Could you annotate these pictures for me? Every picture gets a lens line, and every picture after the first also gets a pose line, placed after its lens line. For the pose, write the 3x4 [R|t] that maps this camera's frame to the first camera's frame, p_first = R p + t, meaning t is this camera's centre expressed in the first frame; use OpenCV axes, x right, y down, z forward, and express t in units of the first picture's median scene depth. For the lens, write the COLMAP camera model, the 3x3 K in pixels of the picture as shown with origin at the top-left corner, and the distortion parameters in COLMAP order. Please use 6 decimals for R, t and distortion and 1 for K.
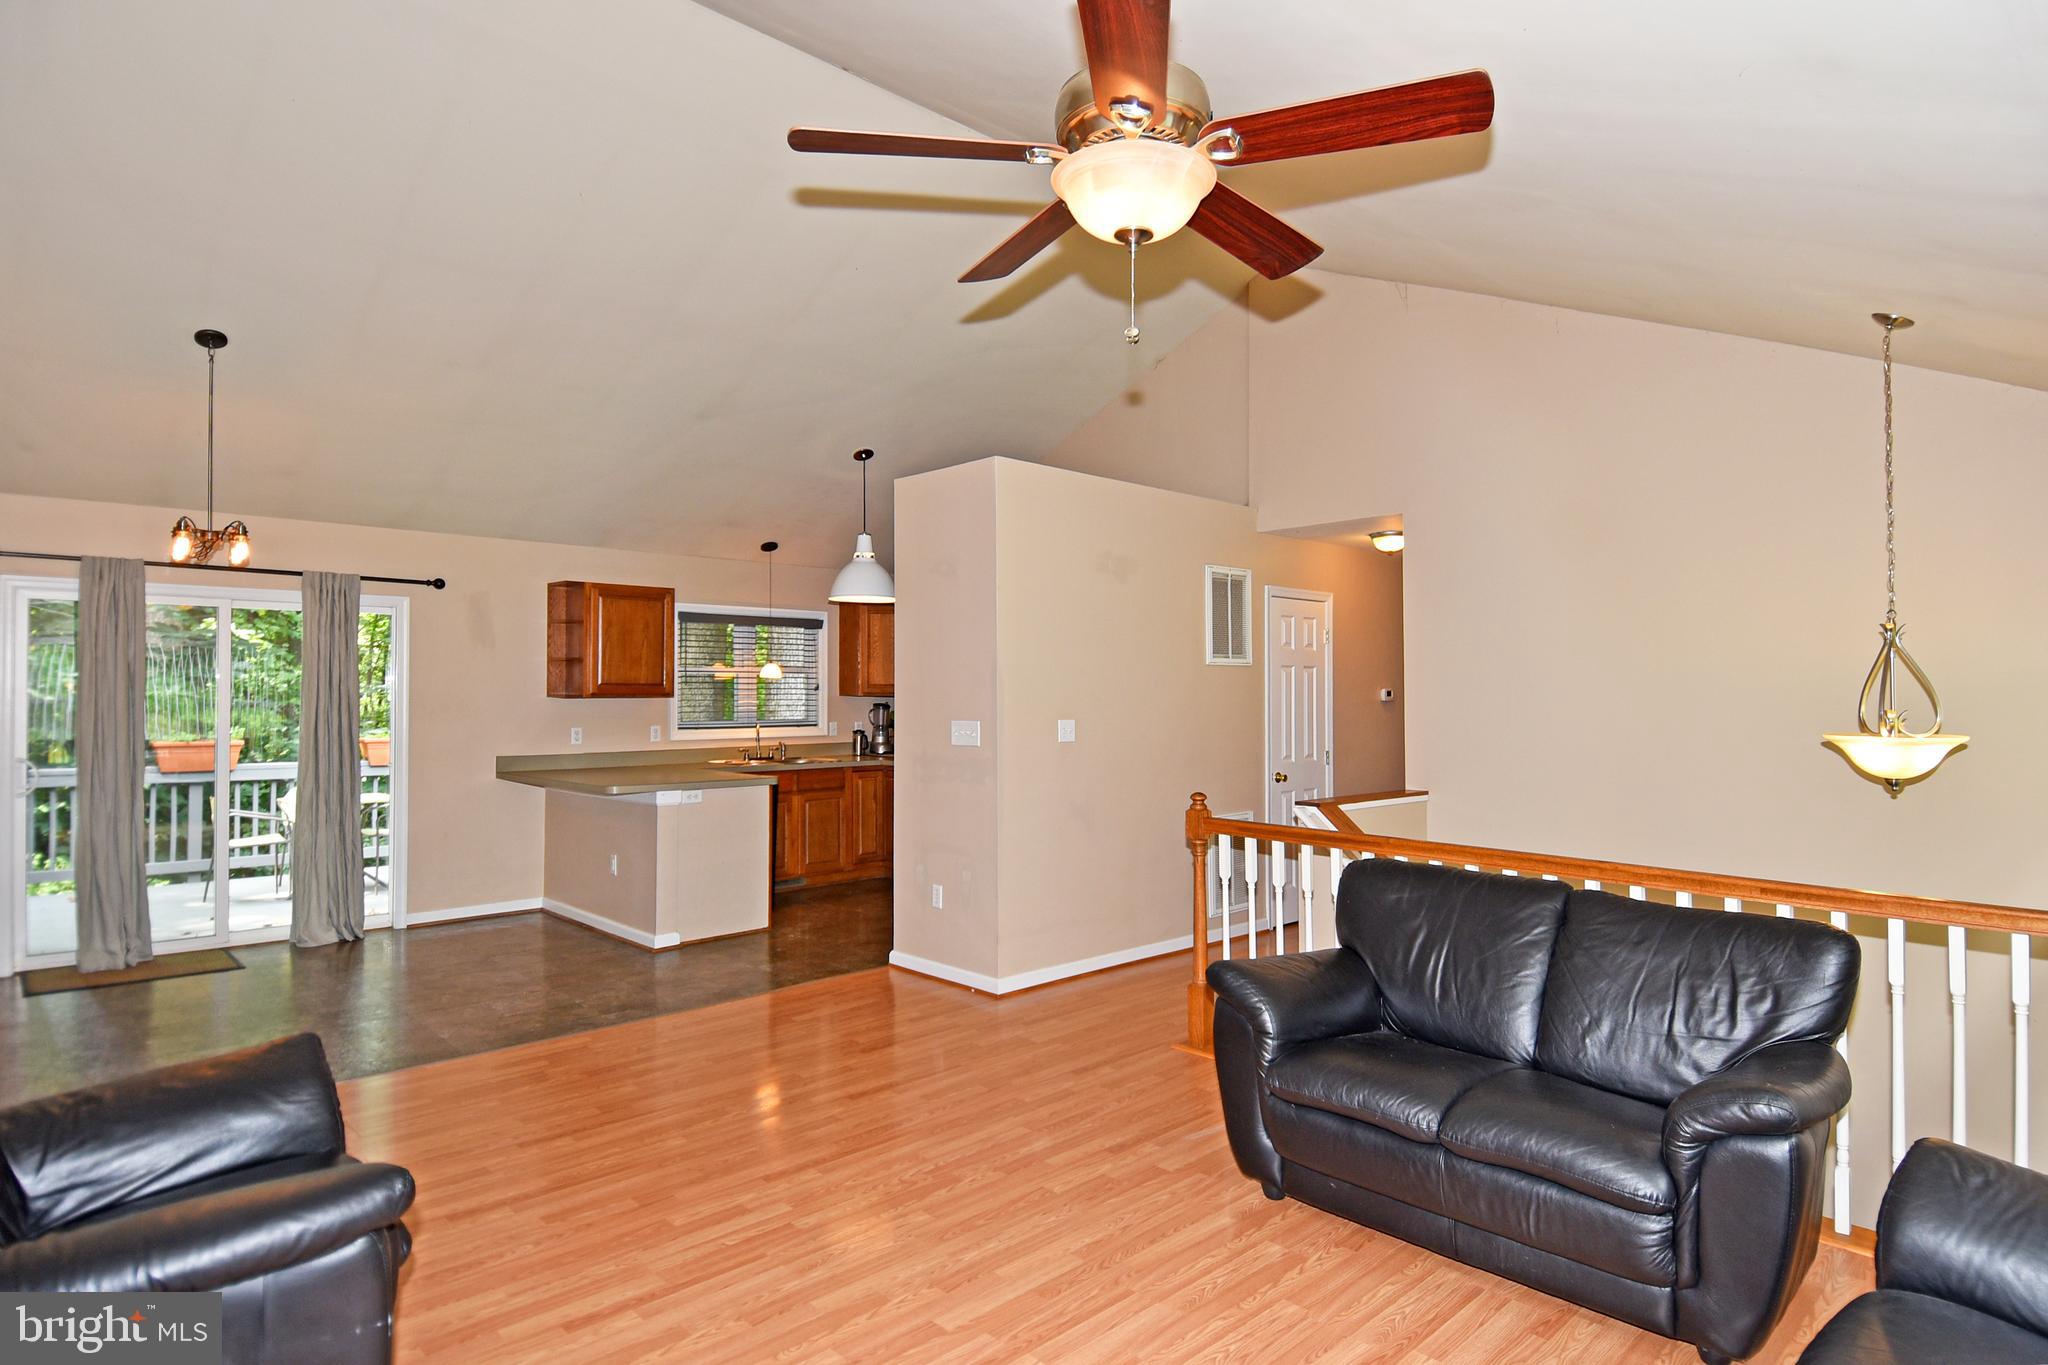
lens RADIAL K [[1096.3, 0, 1069.3], [0, 1096.3, 700.1], [0, 0, 1]] dist [0.030002, -0.035250]
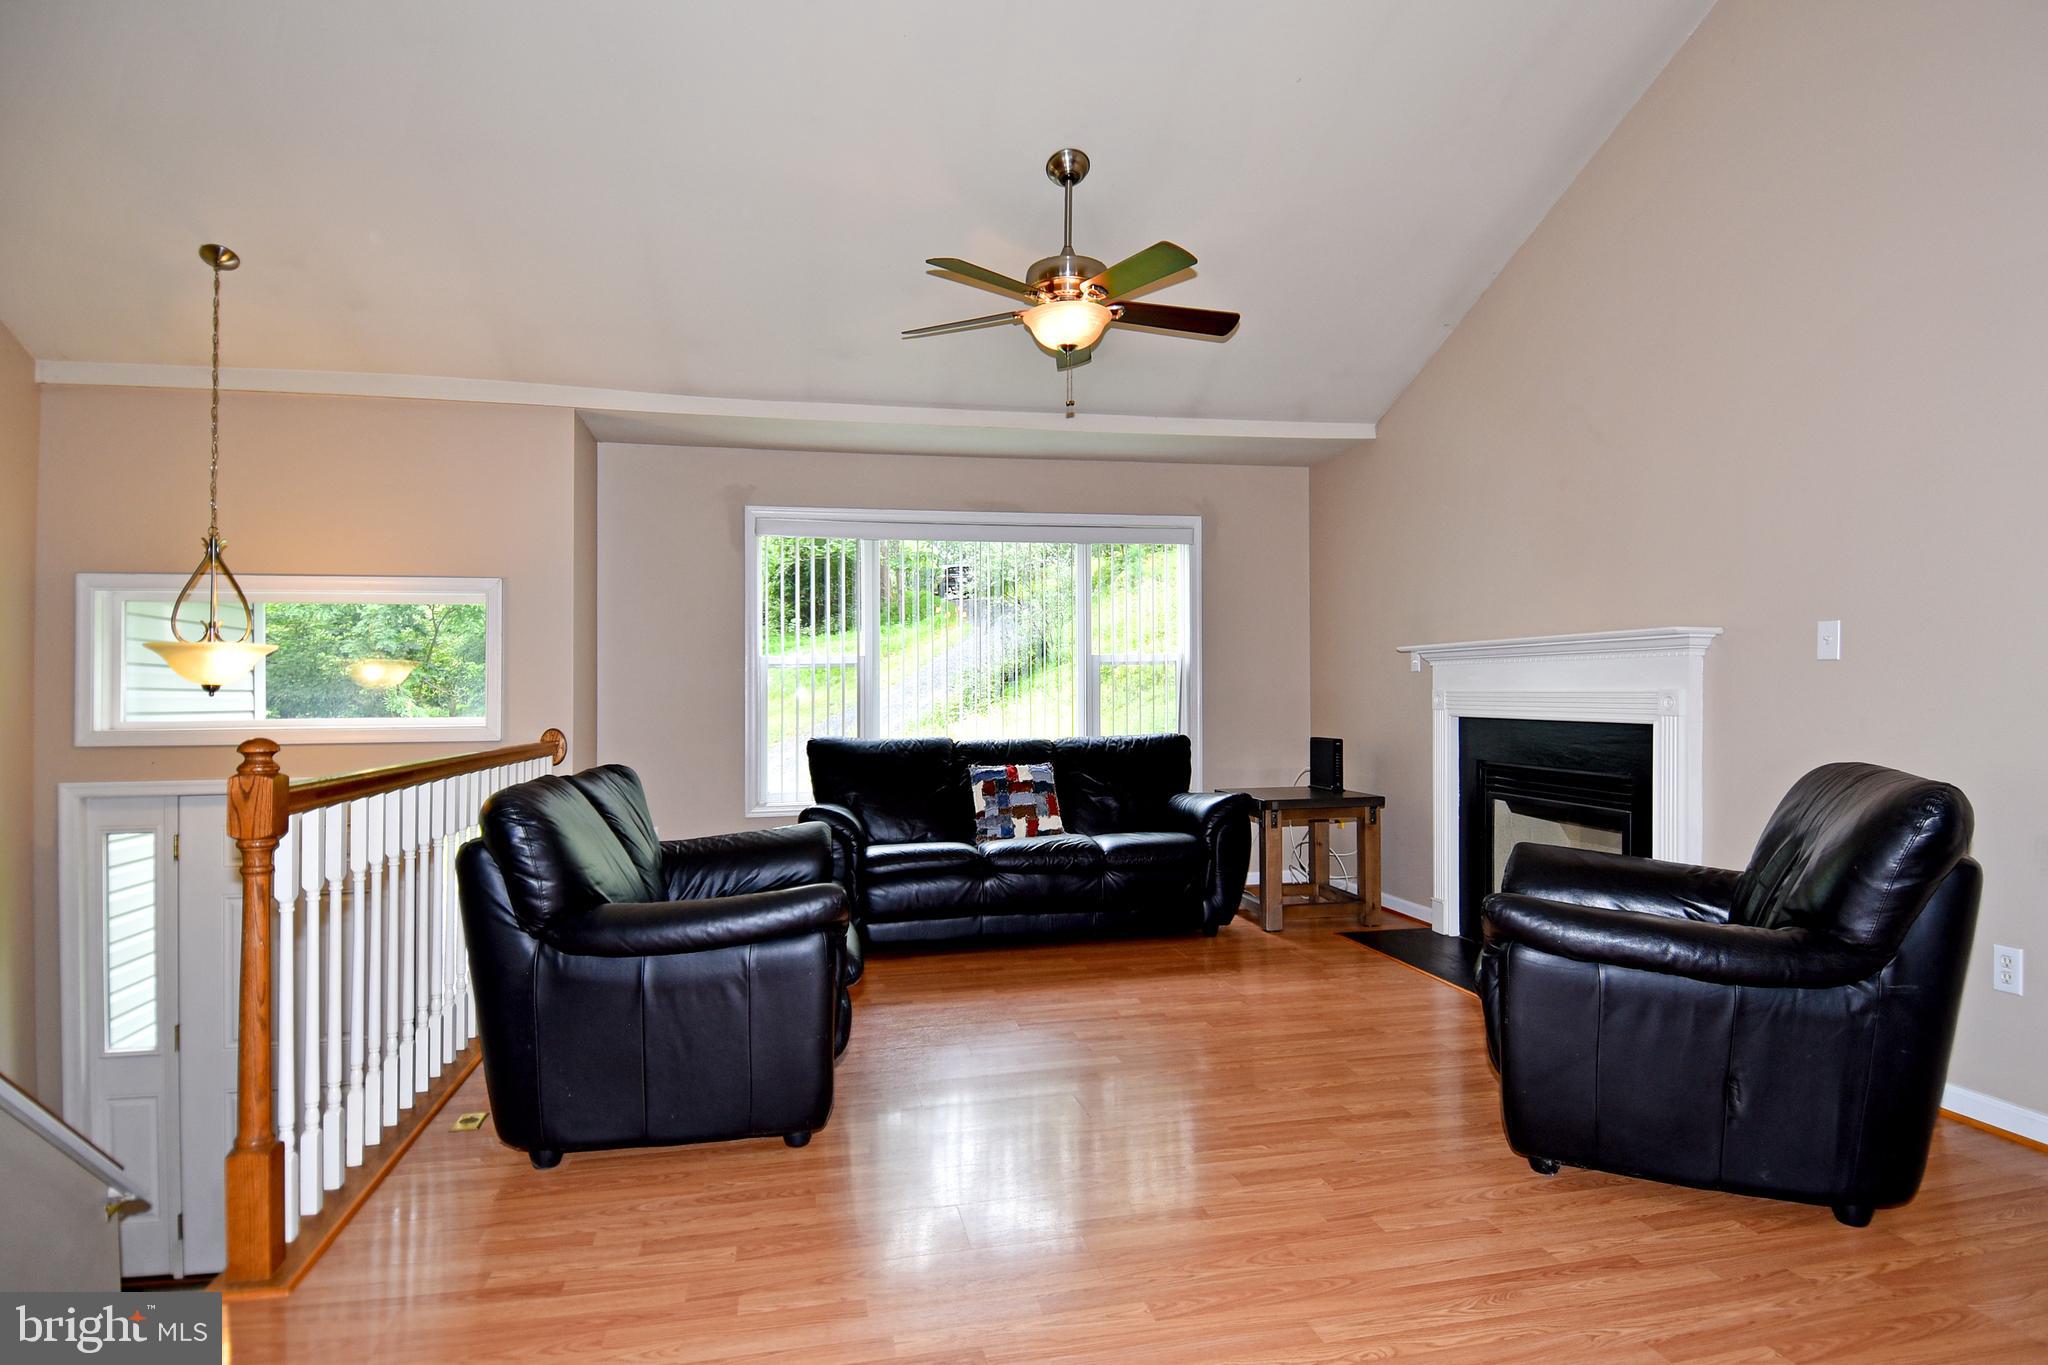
lens RADIAL K [[1096.3, 0, 1008.8], [0, 1096.3, 672.6], [0, 0, 1]] dist [0.030002, -0.035250]
pose [[-0.832783, 0.013144, 0.553444, -0.253996], [0.008830, 0.999906, -0.010461, 0.039038], [-0.553529, -0.003824, -0.832821, 0.741869]]
